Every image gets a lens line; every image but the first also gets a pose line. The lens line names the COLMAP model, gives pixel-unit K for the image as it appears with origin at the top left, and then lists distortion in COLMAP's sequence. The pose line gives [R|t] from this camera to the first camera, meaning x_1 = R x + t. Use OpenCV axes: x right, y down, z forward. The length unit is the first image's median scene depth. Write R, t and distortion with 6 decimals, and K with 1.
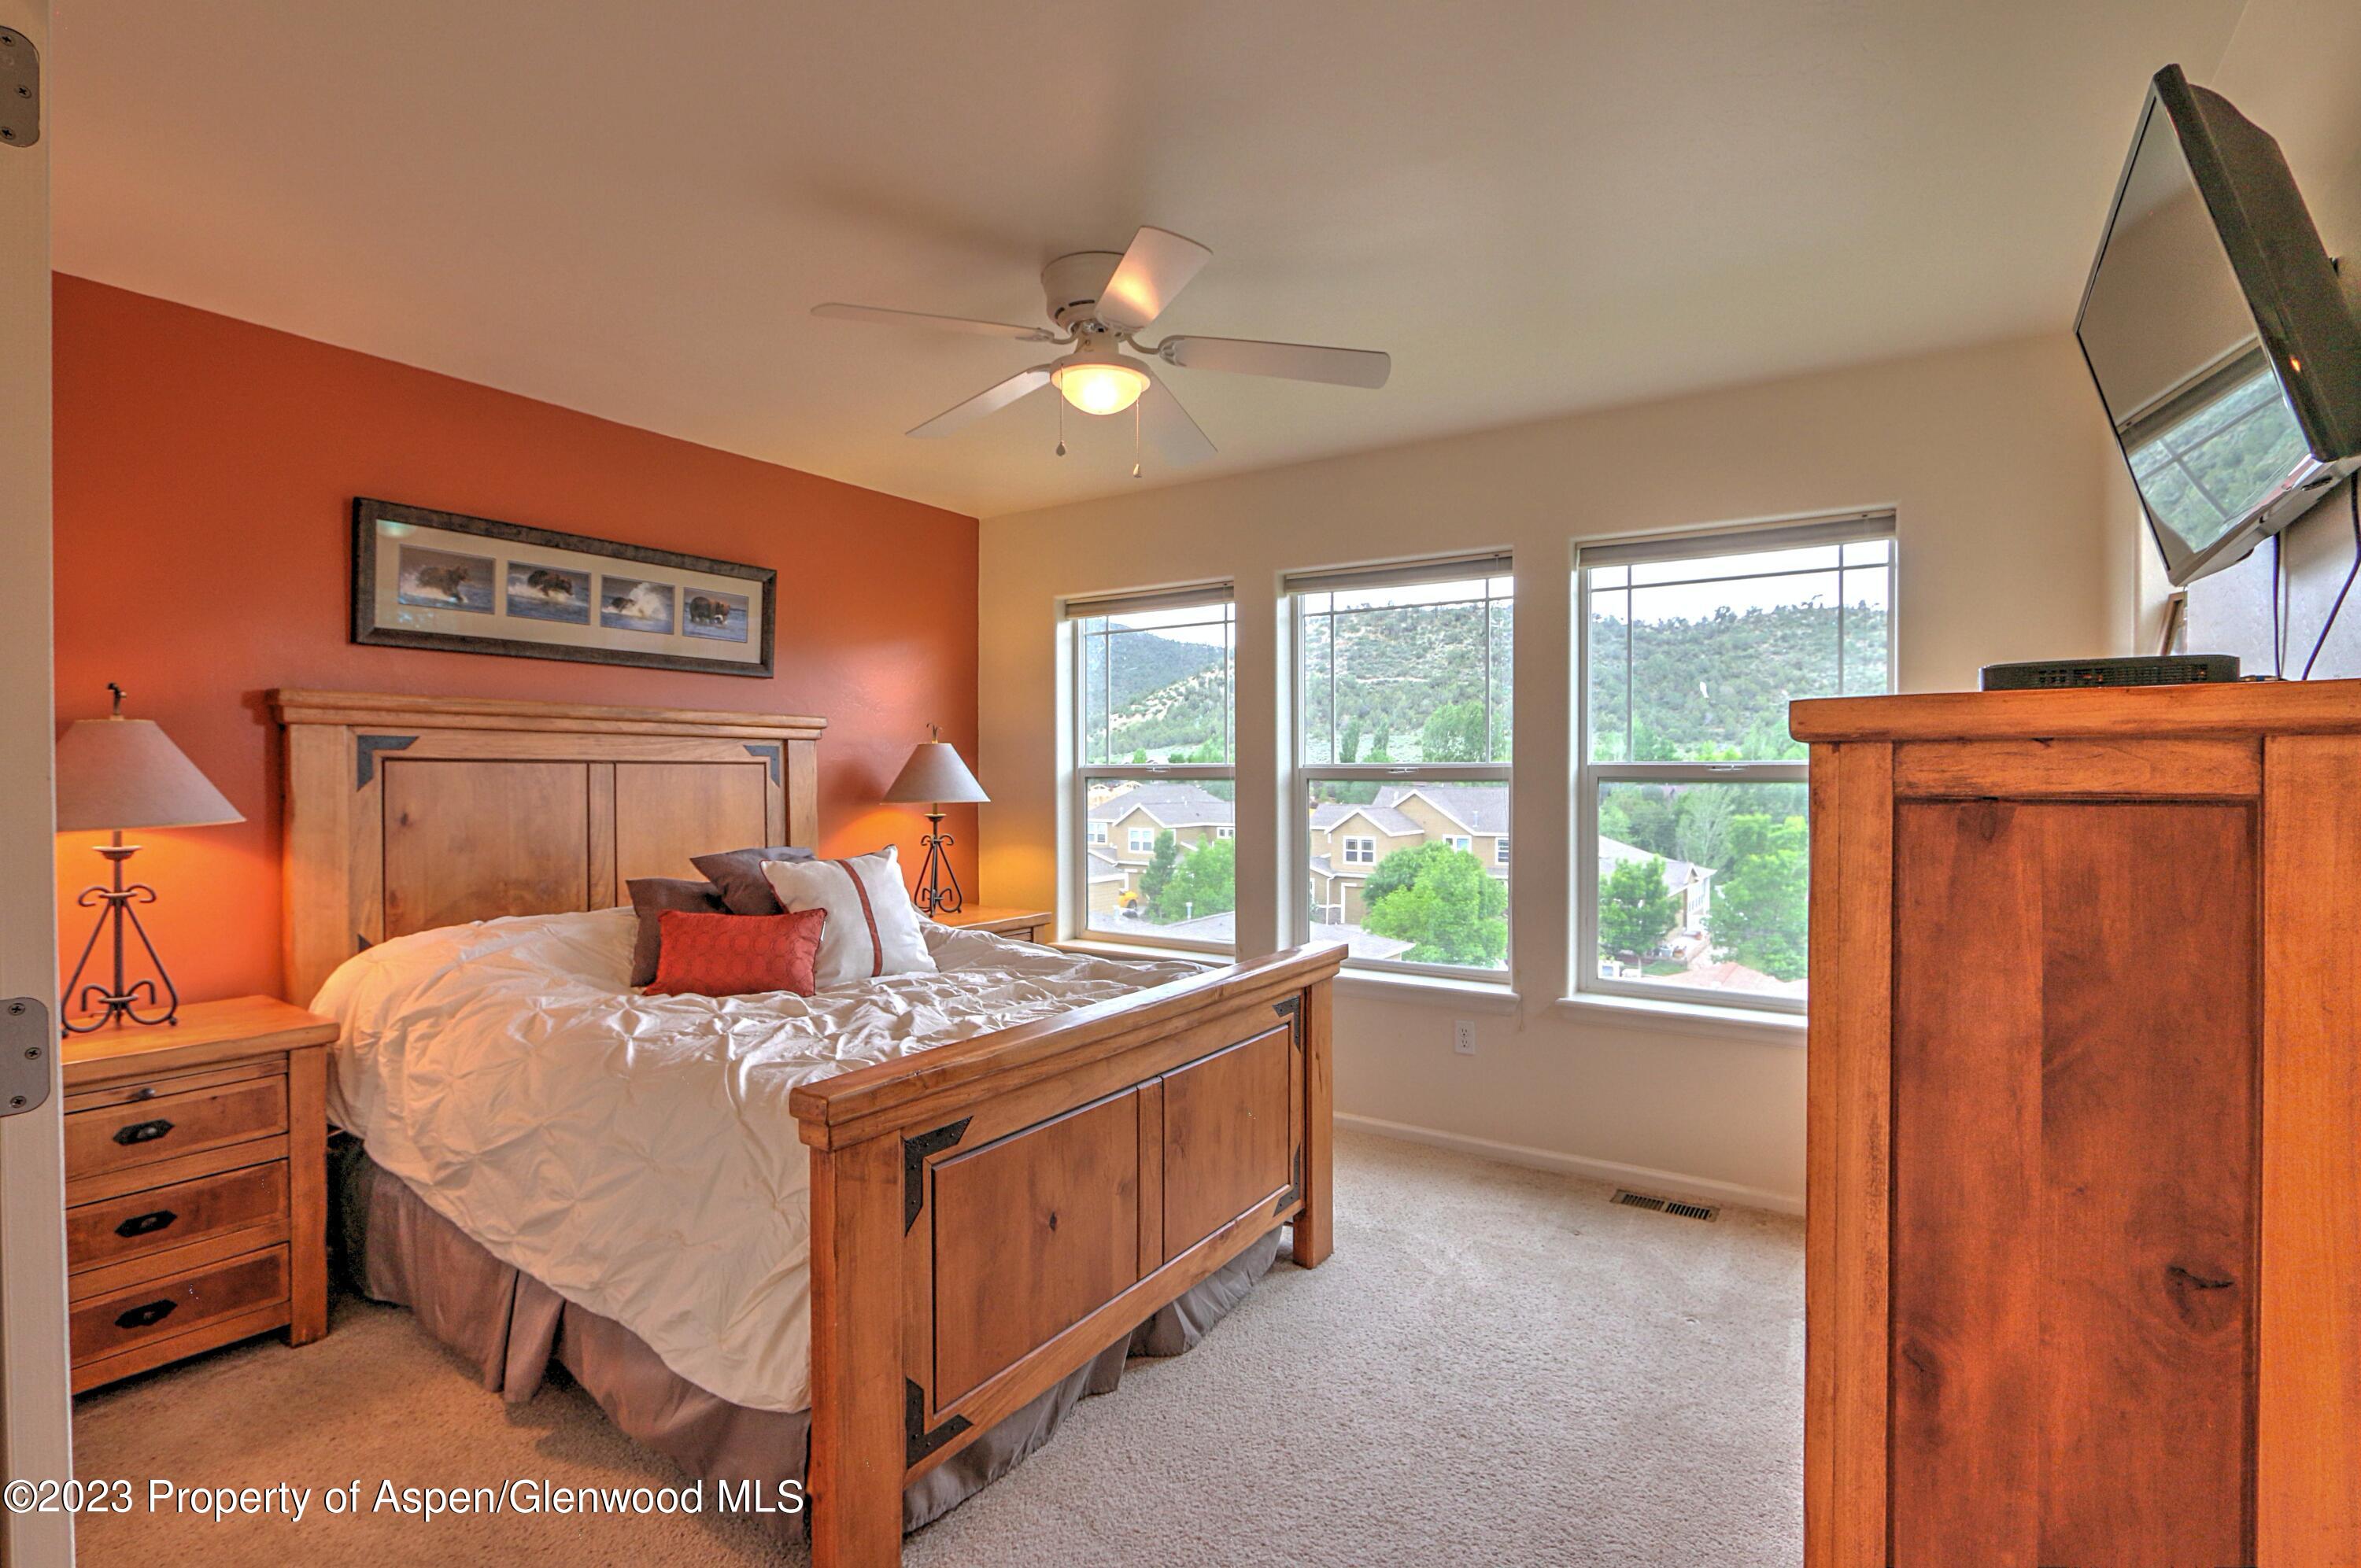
lens RADIAL K [[1107.3, 0, 1137.0], [0, 1107.3, 770.8], [0, 0, 1]] dist [-0.028713, 0.000193]
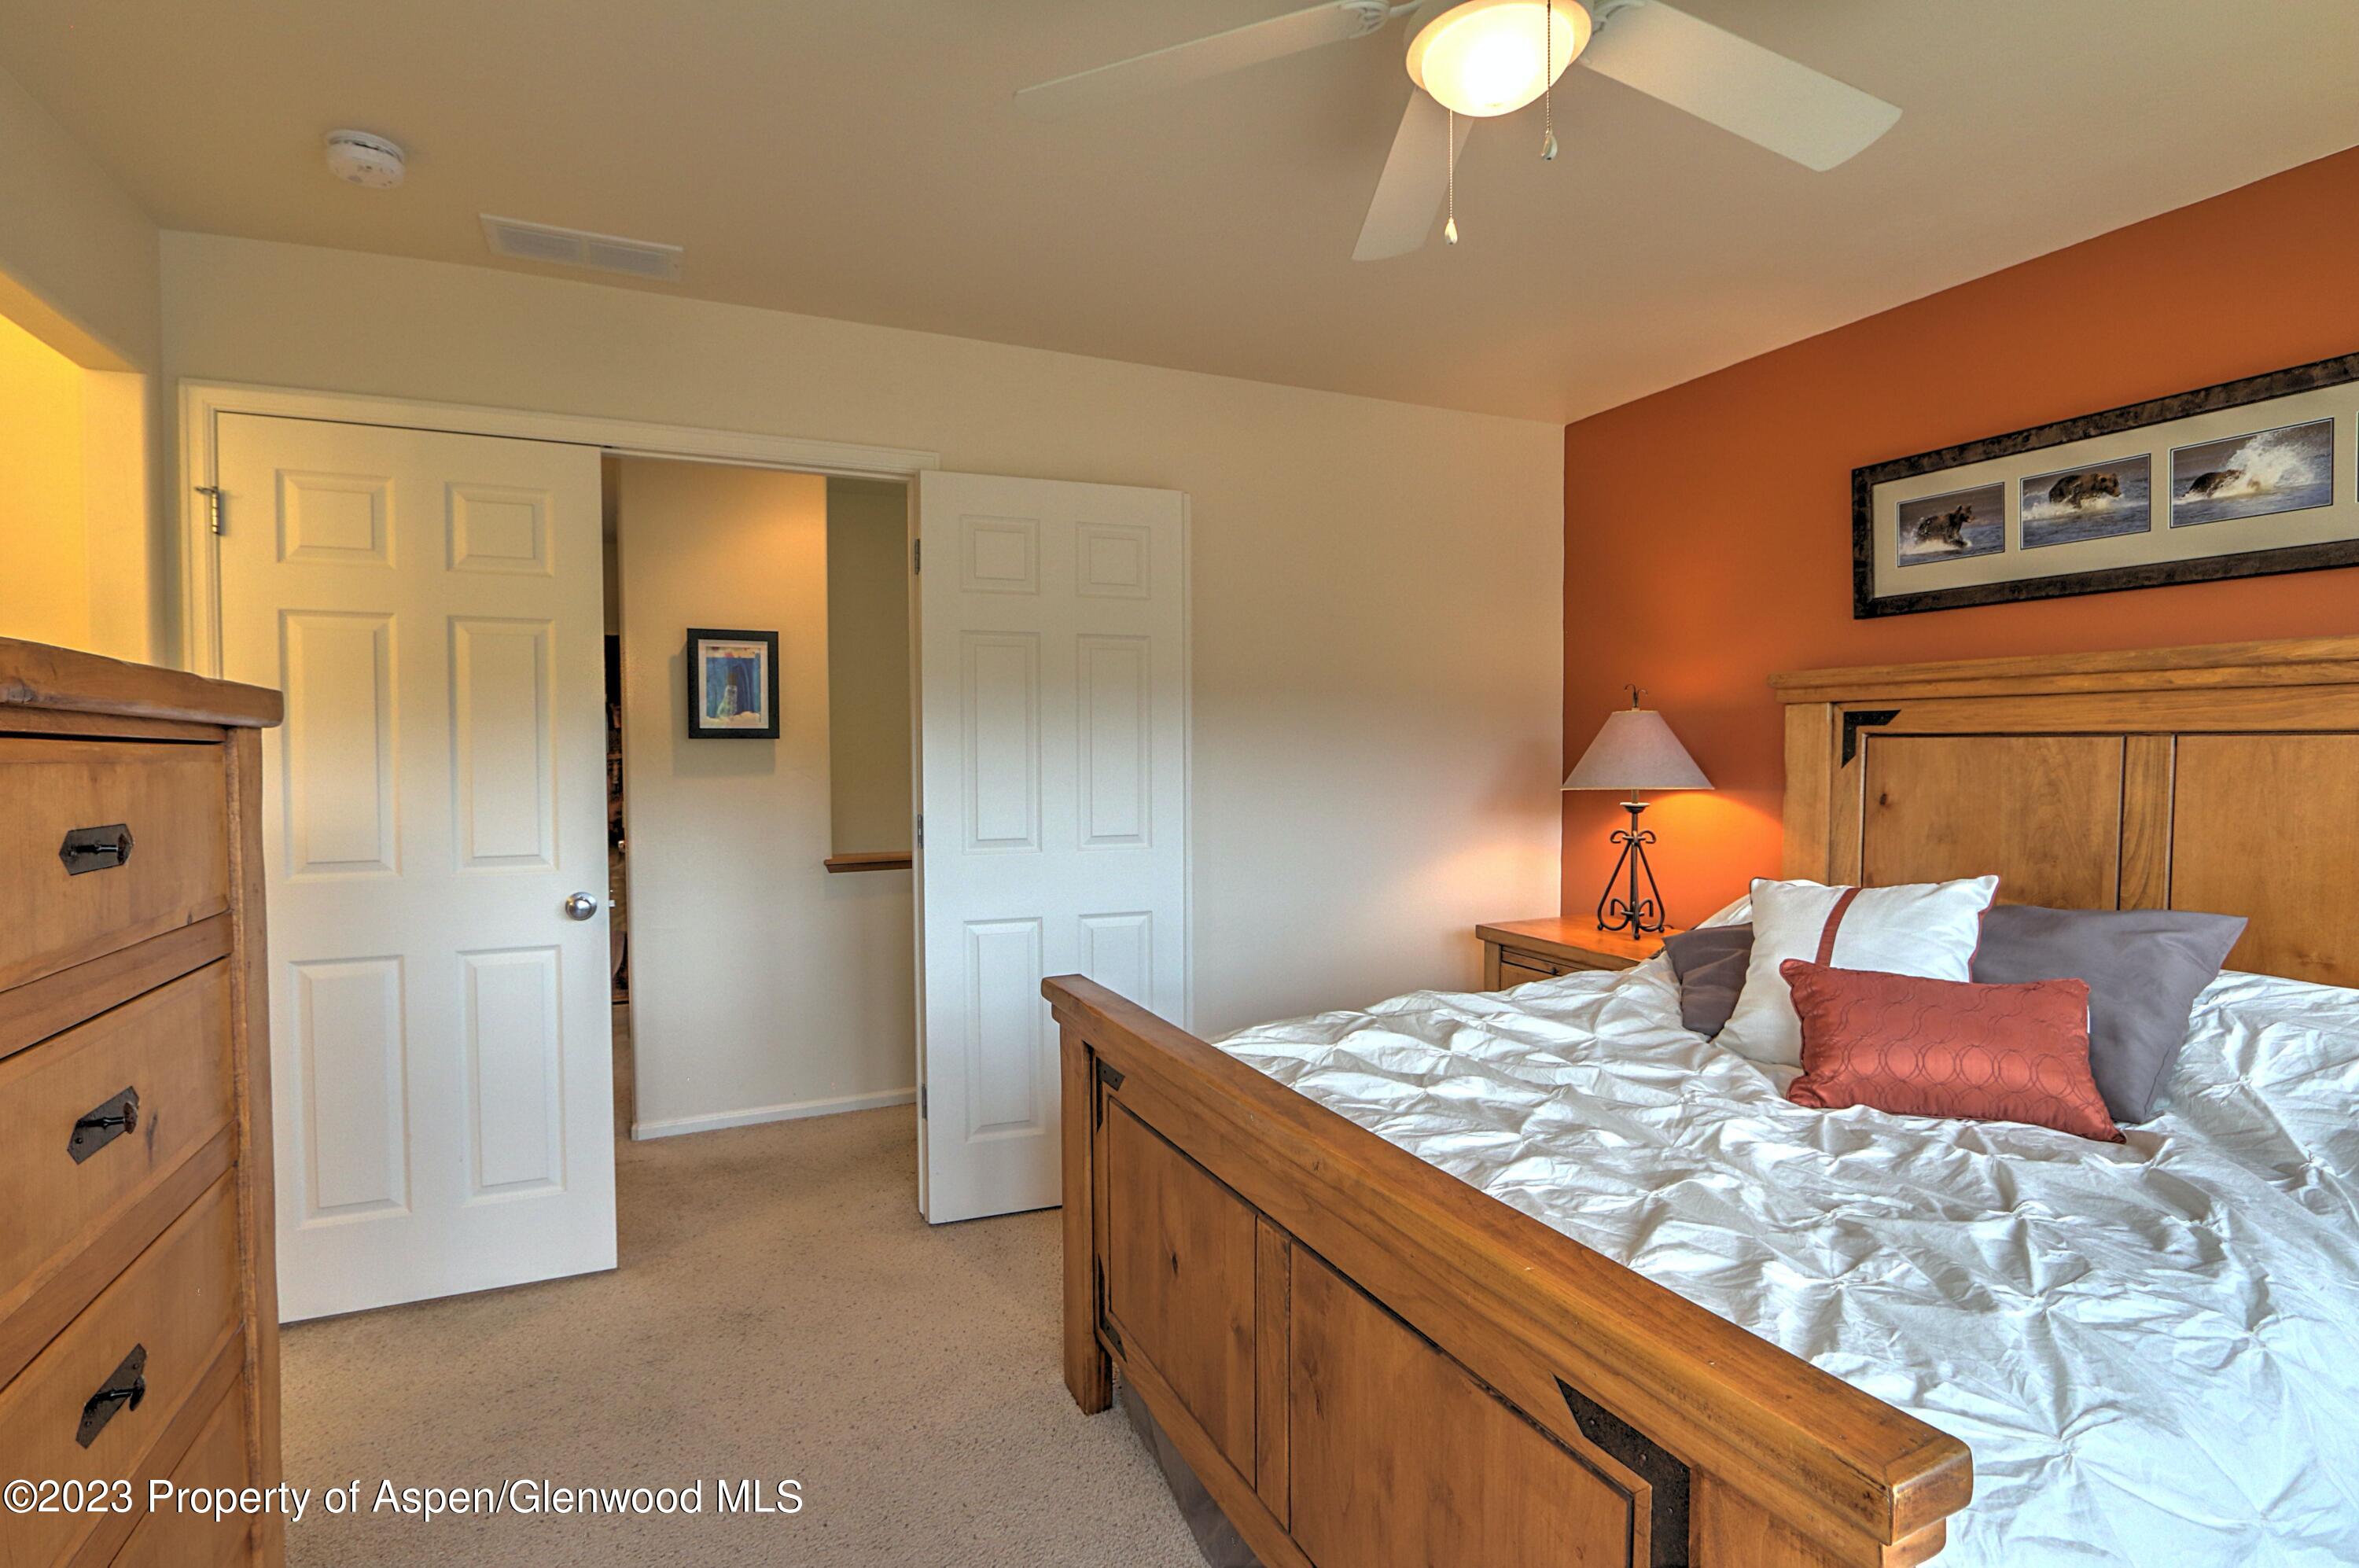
lens RADIAL K [[1106.5, 0, 1178.7], [0, 1106.5, 779.6], [0, 0, 1]] dist [-0.028713, 0.000193]
pose [[-0.504288, 0.021817, -0.863260, 0.406185], [-0.000058, 0.999680, 0.025298, 0.003596], [0.863536, 0.012808, -0.504125, 0.878533]]
